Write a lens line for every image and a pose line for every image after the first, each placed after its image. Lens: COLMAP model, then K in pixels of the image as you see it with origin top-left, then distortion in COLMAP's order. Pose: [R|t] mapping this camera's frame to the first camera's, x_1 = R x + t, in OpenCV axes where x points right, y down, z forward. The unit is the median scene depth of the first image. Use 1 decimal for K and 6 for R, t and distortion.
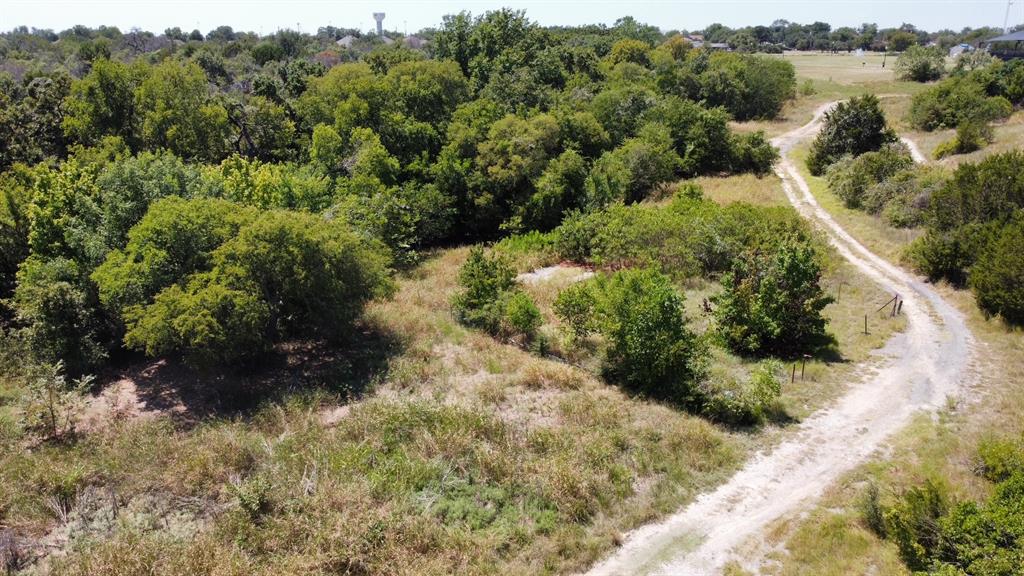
lens RADIAL K [[775.0, 0, 513.0], [0, 775.0, 289.9], [0, 0, 1]] dist [0.001479, -0.008132]
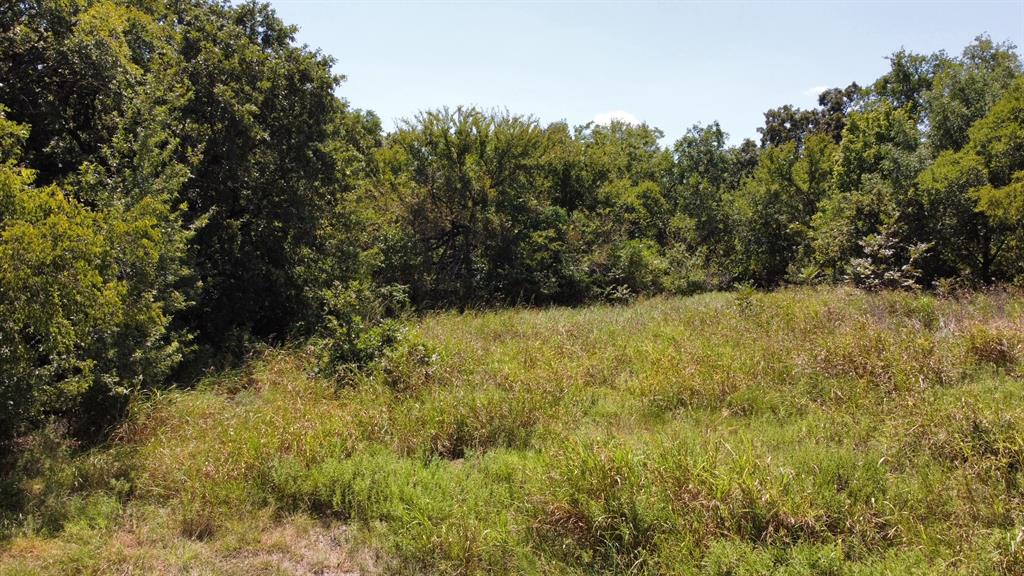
lens RADIAL K [[775.0, 0, 509.9], [0, 775.0, 287.4], [0, 0, 1]] dist [0.001479, -0.008132]
pose [[0.687965, 0.025784, -0.725286, -0.191026], [-0.201537, 0.966850, -0.156794, 0.280569], [0.697199, 0.254041, 0.670355, 0.108738]]
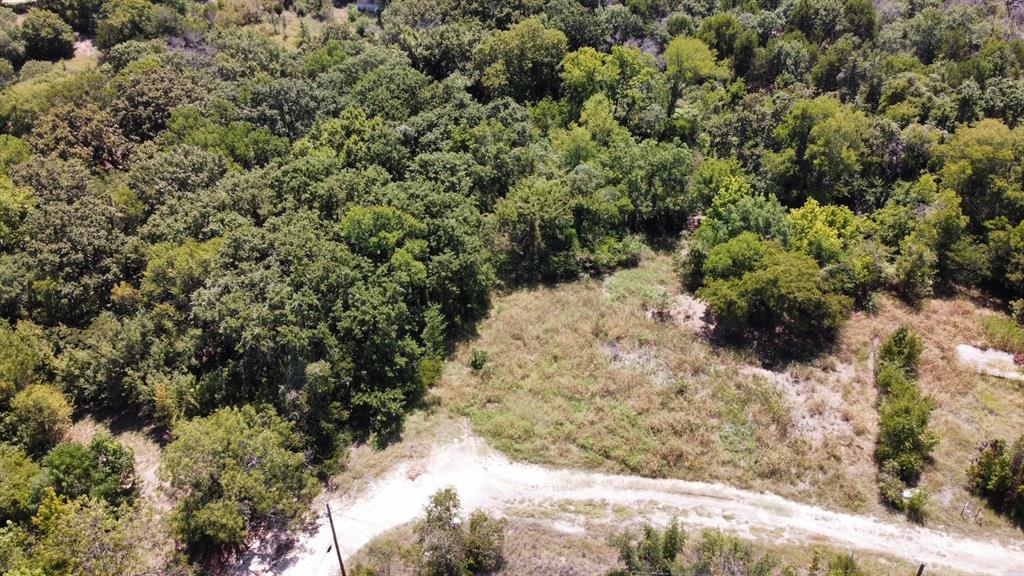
lens RADIAL K [[775.0, 0, 510.1], [0, 775.0, 288.2], [0, 0, 1]] dist [0.001479, -0.008132]
pose [[0.479742, 0.502184, -0.719485, 0.688778], [-0.246244, 0.864115, 0.438940, -0.637942], [0.842147, -0.033409, 0.538212, -0.550360]]
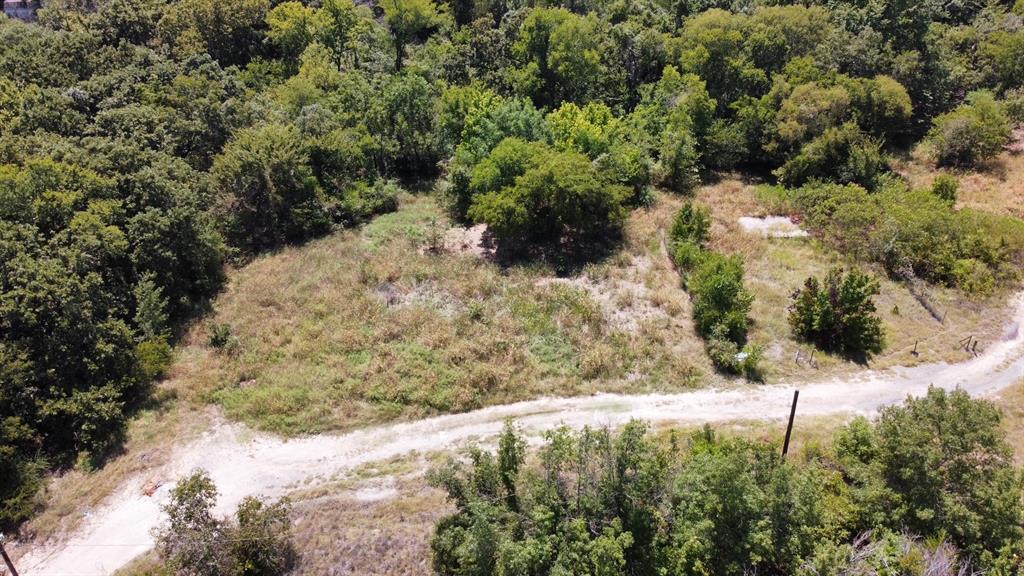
lens RADIAL K [[775.0, 0, 510.5], [0, 775.0, 289.8], [0, 0, 1]] dist [0.001479, -0.008132]
pose [[0.760184, 0.340676, -0.553226, 0.590833], [-0.181664, 0.928992, 0.322448, -0.323245], [0.623793, -0.144618, 0.768094, -0.391855]]
